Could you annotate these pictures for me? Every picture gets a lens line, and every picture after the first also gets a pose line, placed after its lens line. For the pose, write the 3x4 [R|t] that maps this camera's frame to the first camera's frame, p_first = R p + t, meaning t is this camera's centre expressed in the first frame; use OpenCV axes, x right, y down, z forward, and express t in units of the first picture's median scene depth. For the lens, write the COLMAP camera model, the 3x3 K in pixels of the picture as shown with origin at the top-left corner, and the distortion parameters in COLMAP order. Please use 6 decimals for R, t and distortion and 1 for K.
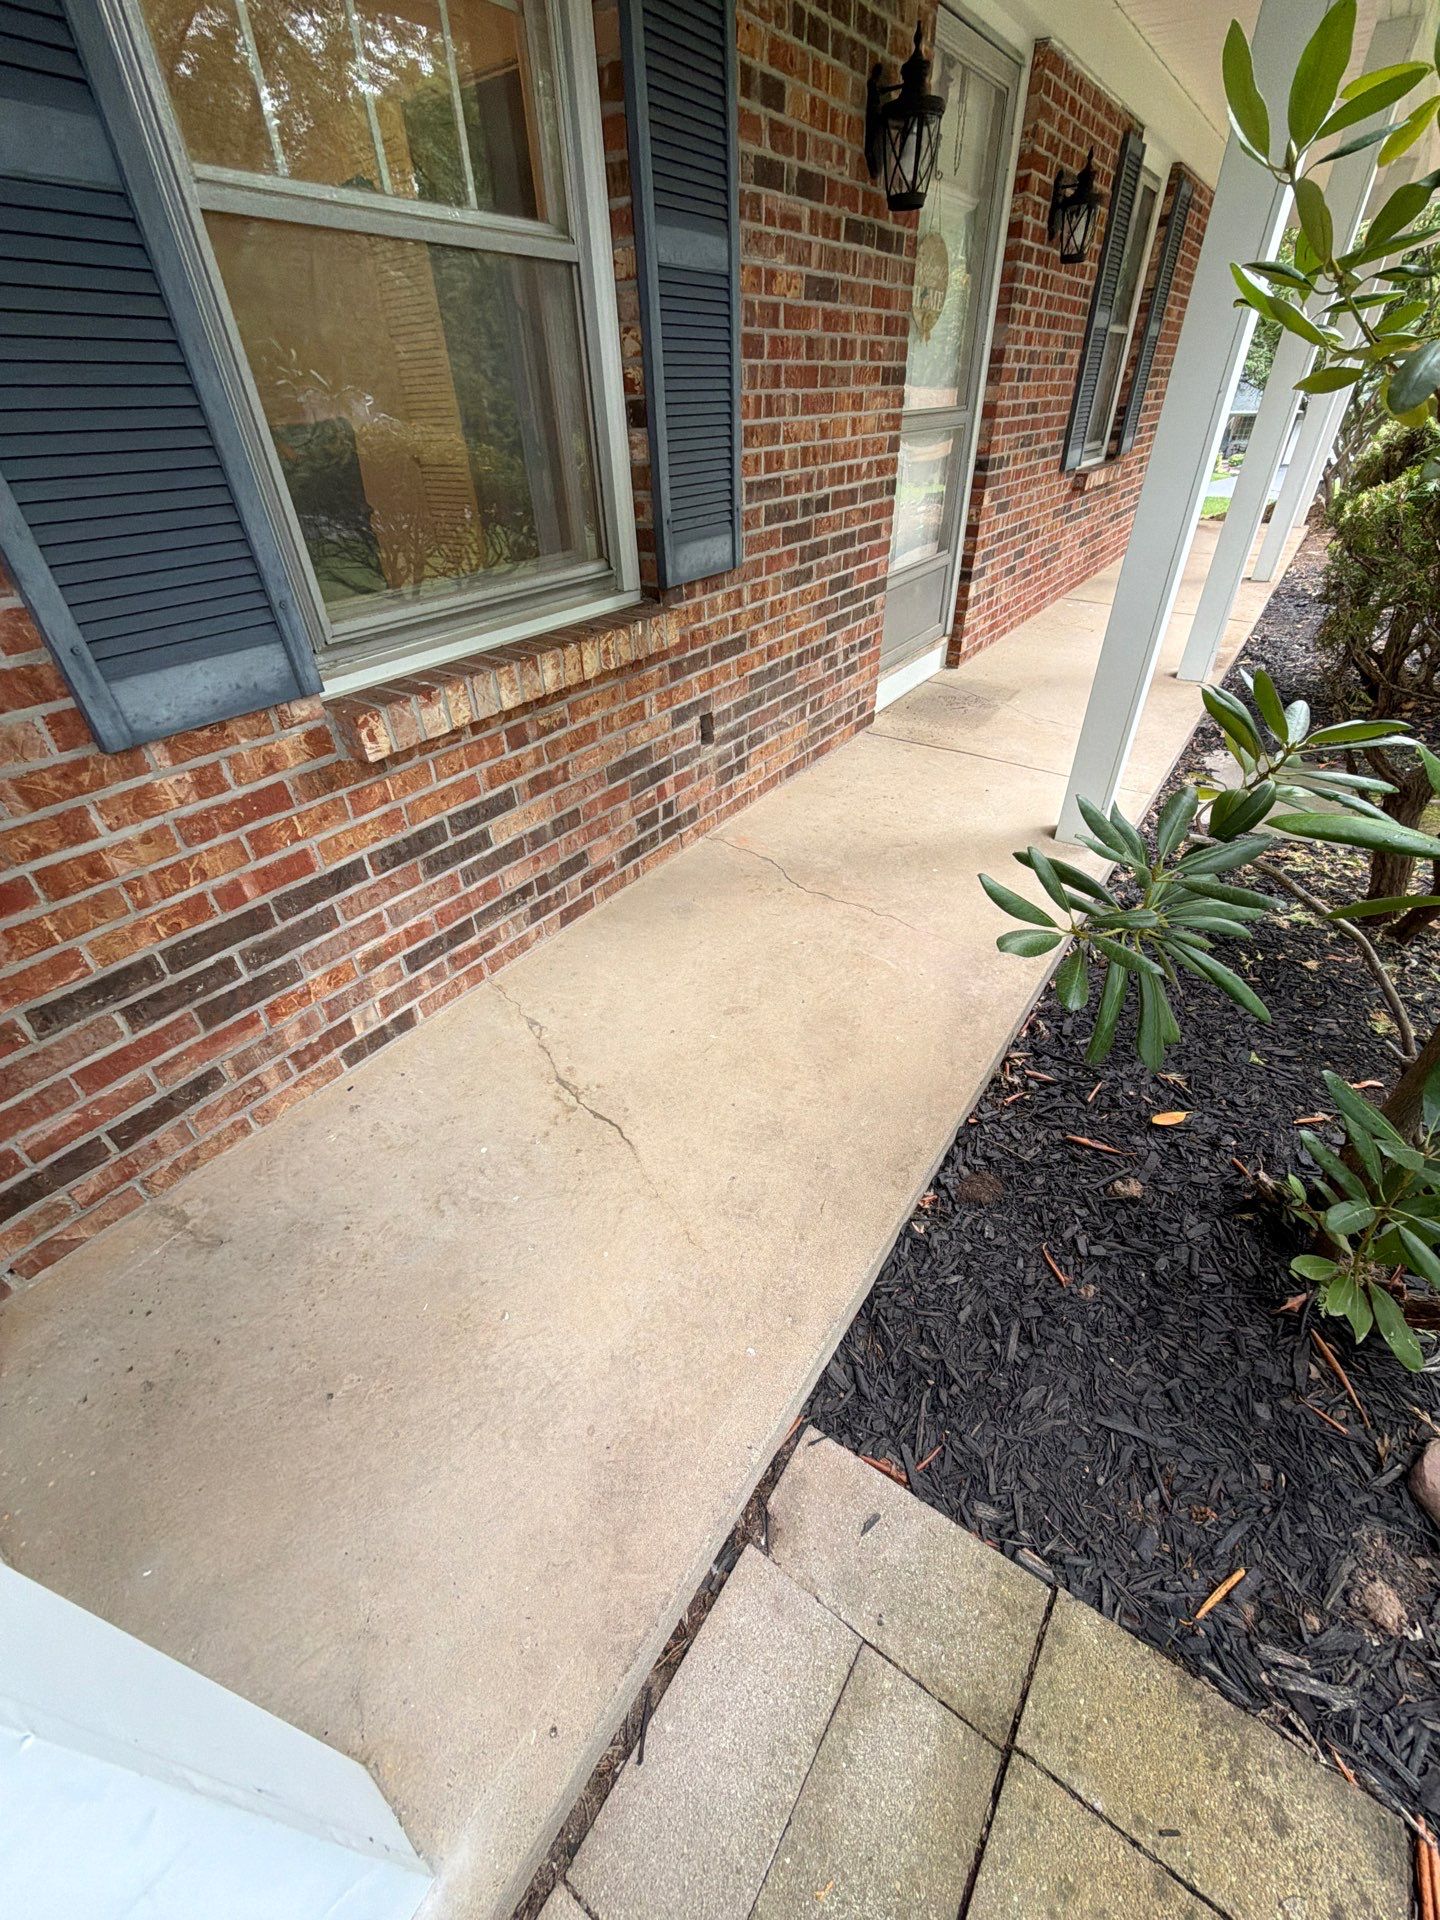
lens RADIAL K [[757.1, 0, 716.4], [0, 757.1, 953.7], [0, 0, 1]] dist [0.000774, -0.000897]
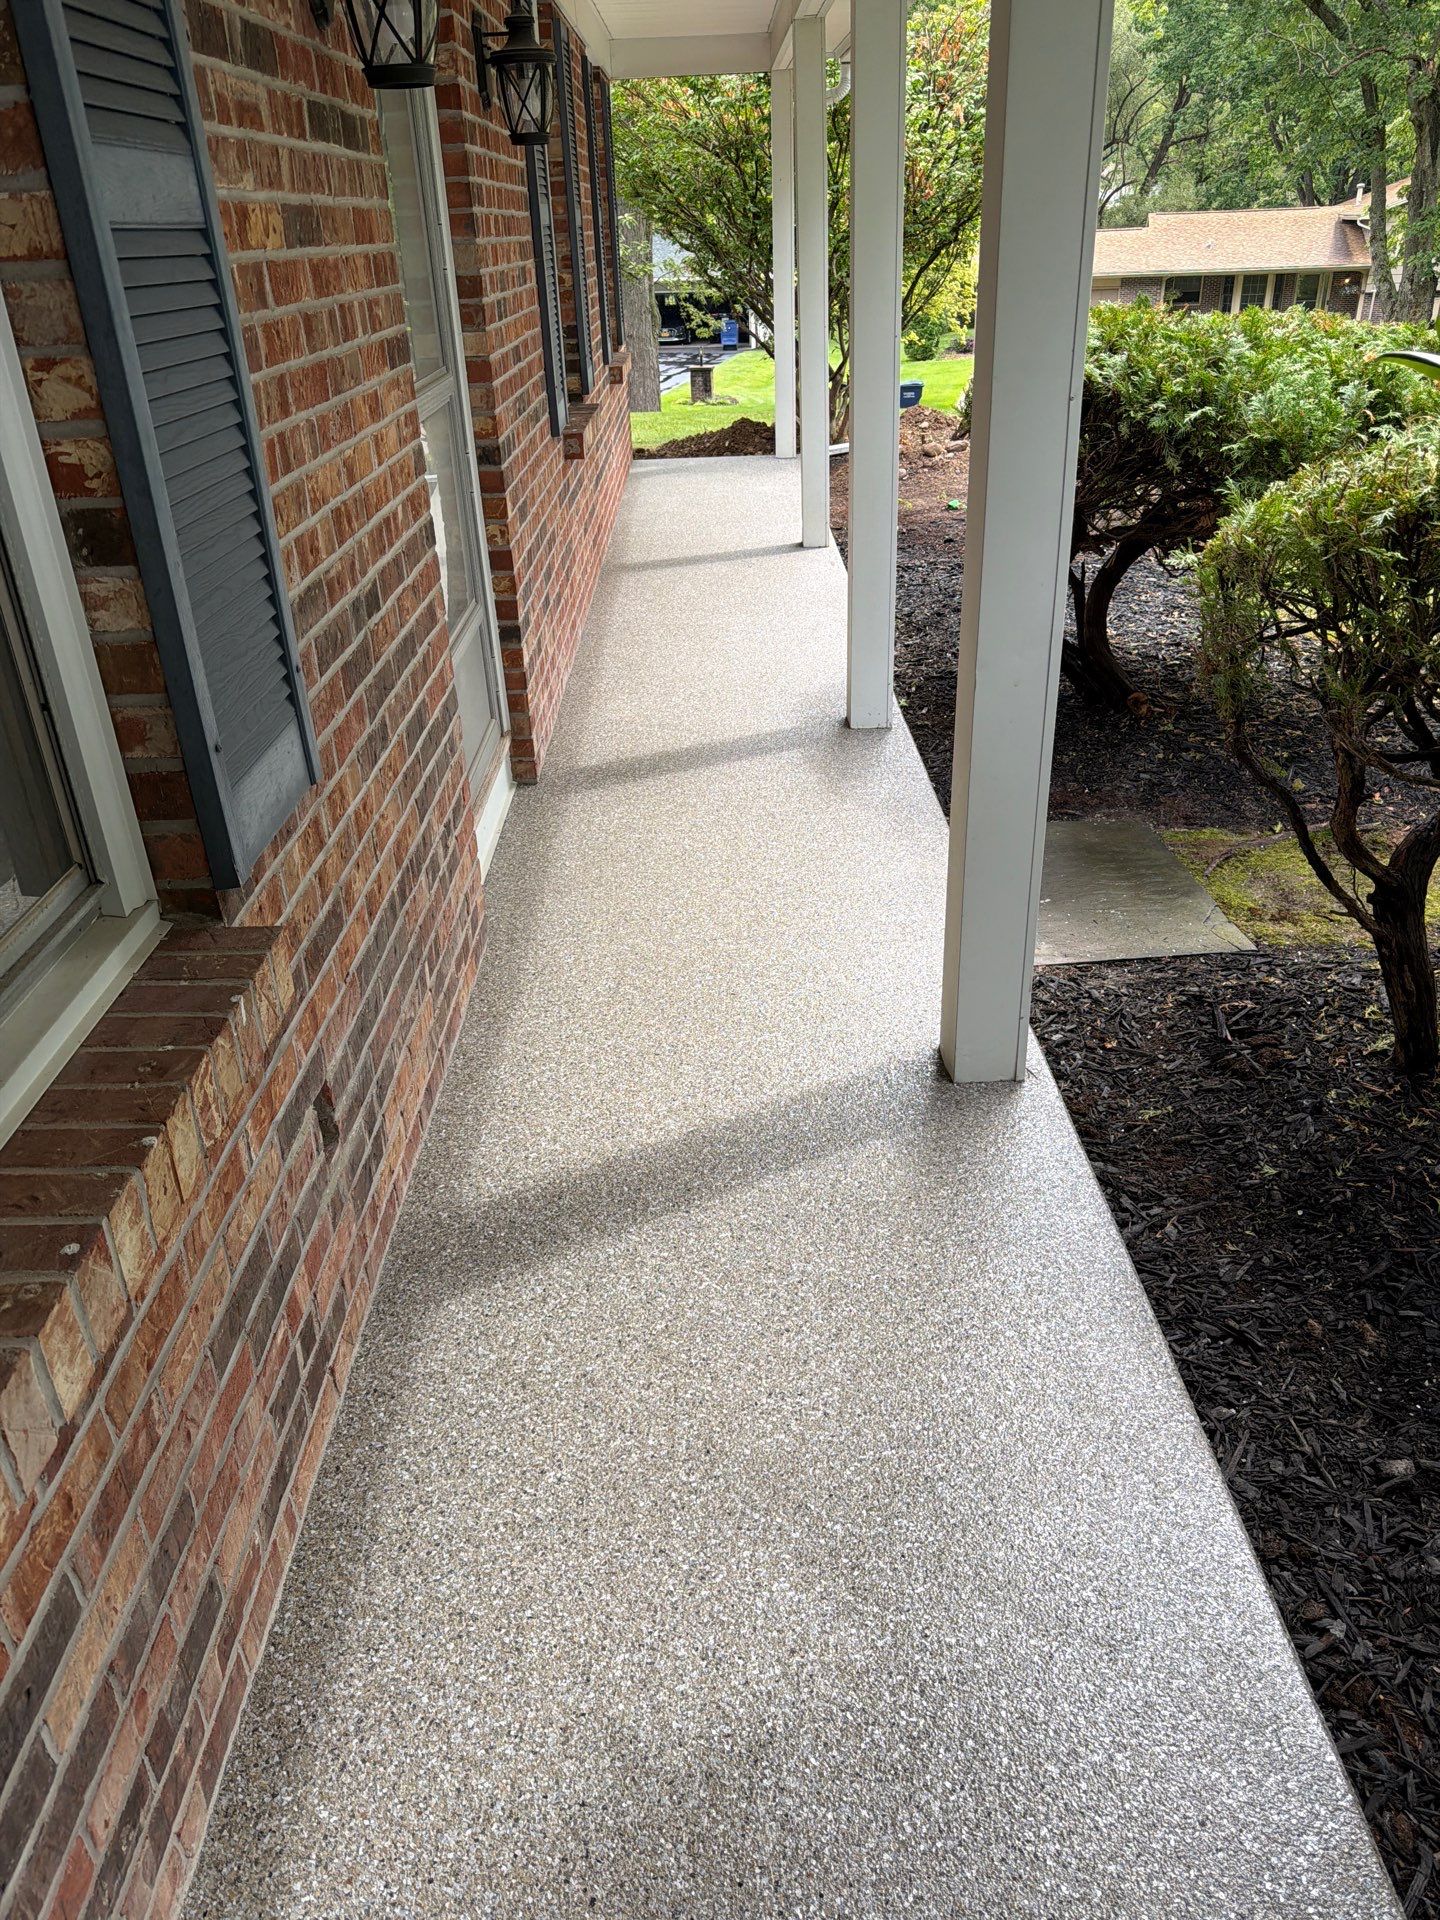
lens RADIAL K [[1367.6, 0, 720.0], [0, 1367.6, 960.0], [0, 0, 1]] dist [0.005235, -0.008390]
pose [[0.807535, -0.285724, 0.515992, -0.254250], [0.367160, 0.928179, -0.060643, -0.306616], [-0.461606, 0.238423, 0.854444, 0.250448]]
